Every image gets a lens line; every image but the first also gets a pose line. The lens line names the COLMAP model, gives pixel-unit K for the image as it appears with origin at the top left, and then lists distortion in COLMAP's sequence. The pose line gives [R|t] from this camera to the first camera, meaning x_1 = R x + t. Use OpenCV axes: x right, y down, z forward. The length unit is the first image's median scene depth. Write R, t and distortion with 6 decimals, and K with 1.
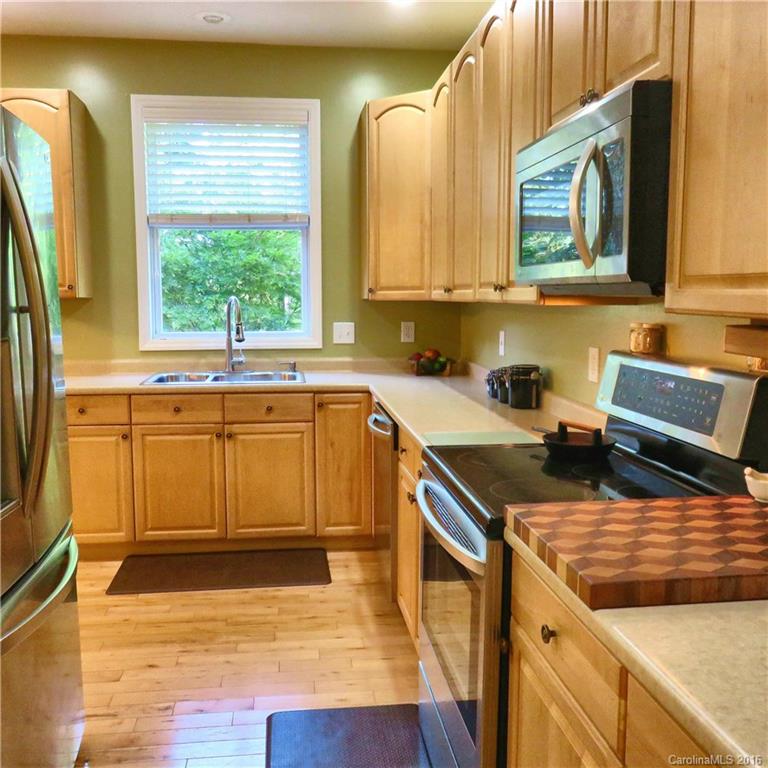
lens RADIAL K [[775.8, 0, 384.0], [0, 775.8, 384.0], [0, 0, 1]] dist [-0.005739, -0.005376]
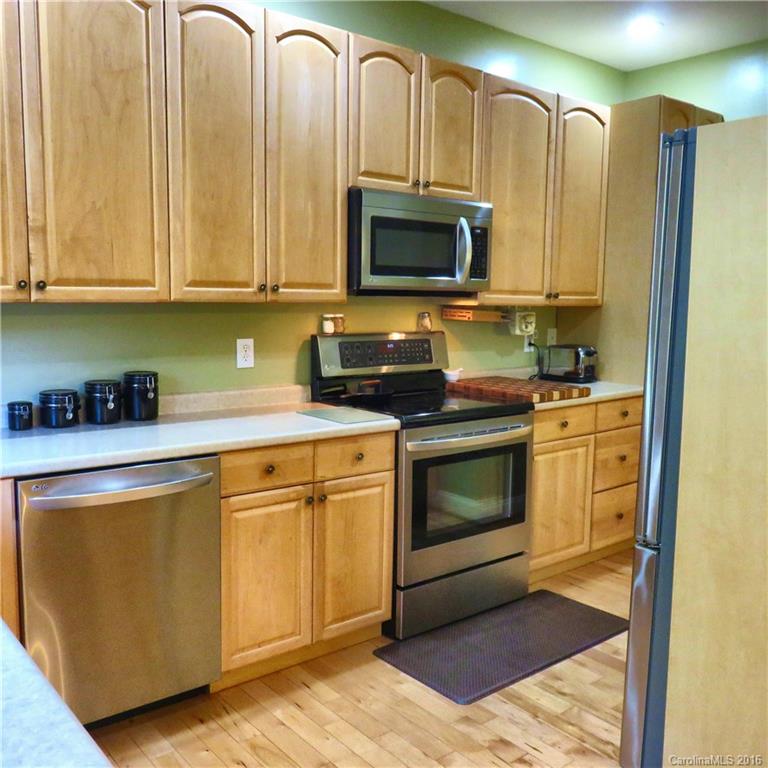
lens RADIAL K [[775.8, 0, 384.0], [0, 775.8, 384.0], [0, 0, 1]] dist [-0.005739, -0.005376]
pose [[-0.534444, -0.095622, 0.839778, -0.604216], [0.091446, 0.981205, 0.169923, -0.114587], [-0.840243, 0.167608, -0.515655, 1.023760]]
